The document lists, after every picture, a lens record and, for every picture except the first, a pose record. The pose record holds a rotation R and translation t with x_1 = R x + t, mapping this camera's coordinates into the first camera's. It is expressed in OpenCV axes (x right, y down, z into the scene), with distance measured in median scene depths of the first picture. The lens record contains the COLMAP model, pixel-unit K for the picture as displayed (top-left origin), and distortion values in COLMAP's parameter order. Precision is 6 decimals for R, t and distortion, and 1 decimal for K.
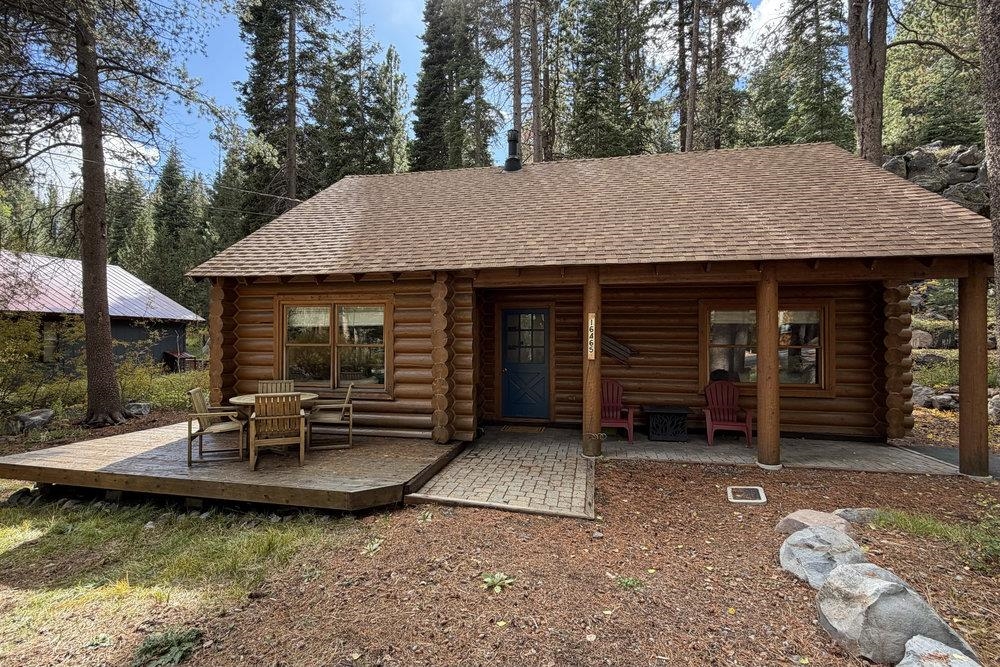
lens RADIAL K [[492.6, 0, 506.0], [0, 492.6, 337.2], [0, 0, 1]] dist [-0.002899, -0.000306]
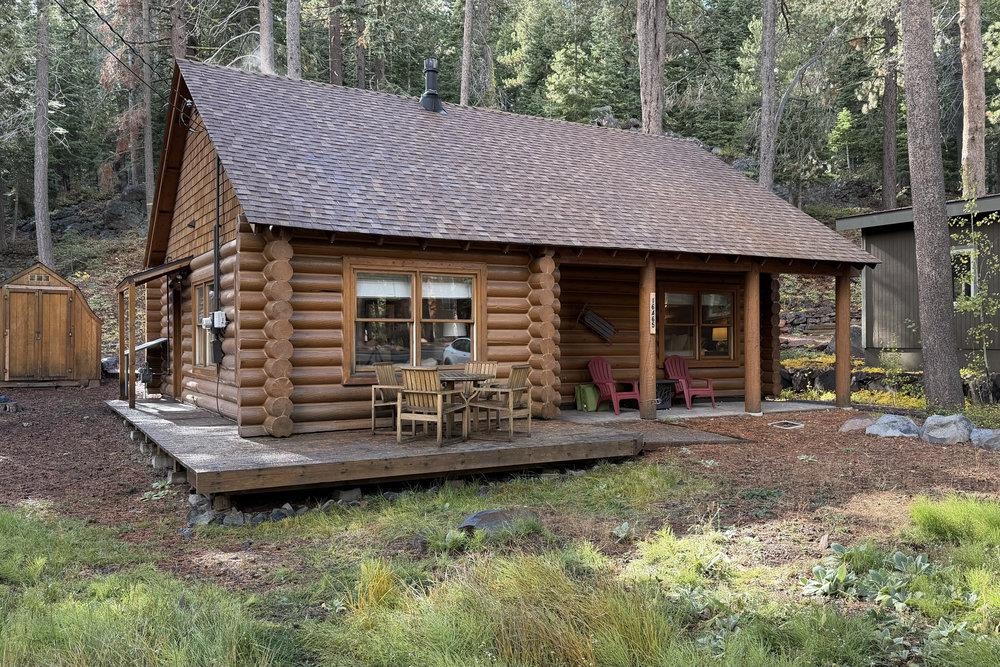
lens RADIAL K [[811.1, 0, 494.7], [0, 811.1, 330.9], [0, 0, 1]] dist [0.098249, -0.001700]
pose [[0.742624, 0.000633, 0.669708, -1.233630], [0.000159, 0.999999, -0.001123, 0.037768], [-0.669709, 0.000940, 0.742623, -0.133521]]
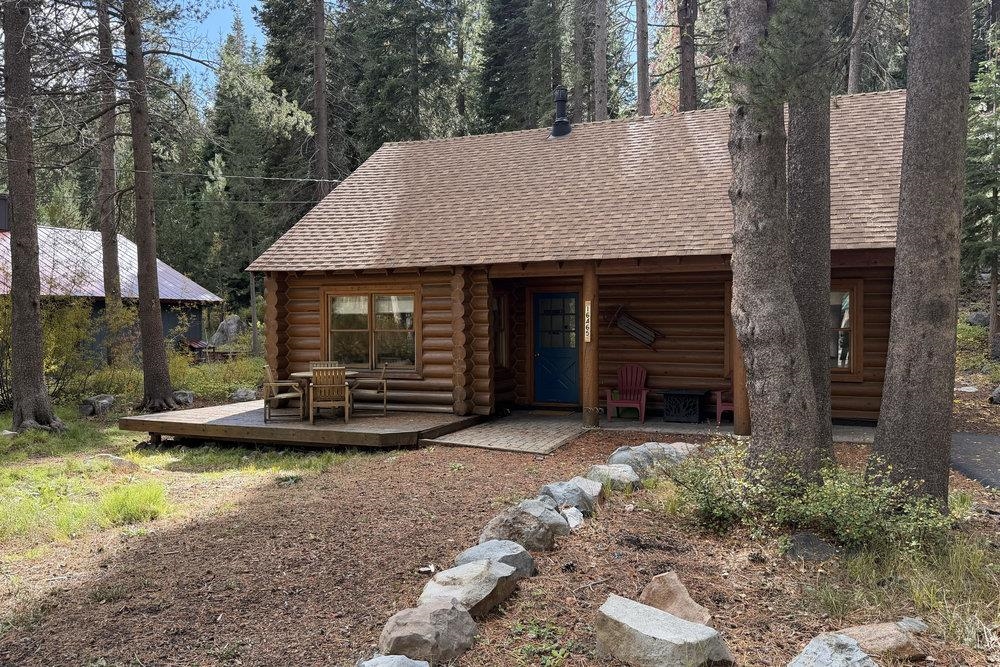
lens RADIAL K [[811.1, 0, 498.2], [0, 811.1, 335.4], [0, 0, 1]] dist [0.098249, -0.001700]
pose [[0.980652, -0.004981, -0.195694, 0.308182], [0.009423, 0.999718, 0.021777, -0.011203], [0.195531, -0.023200, 0.980423, -0.790256]]
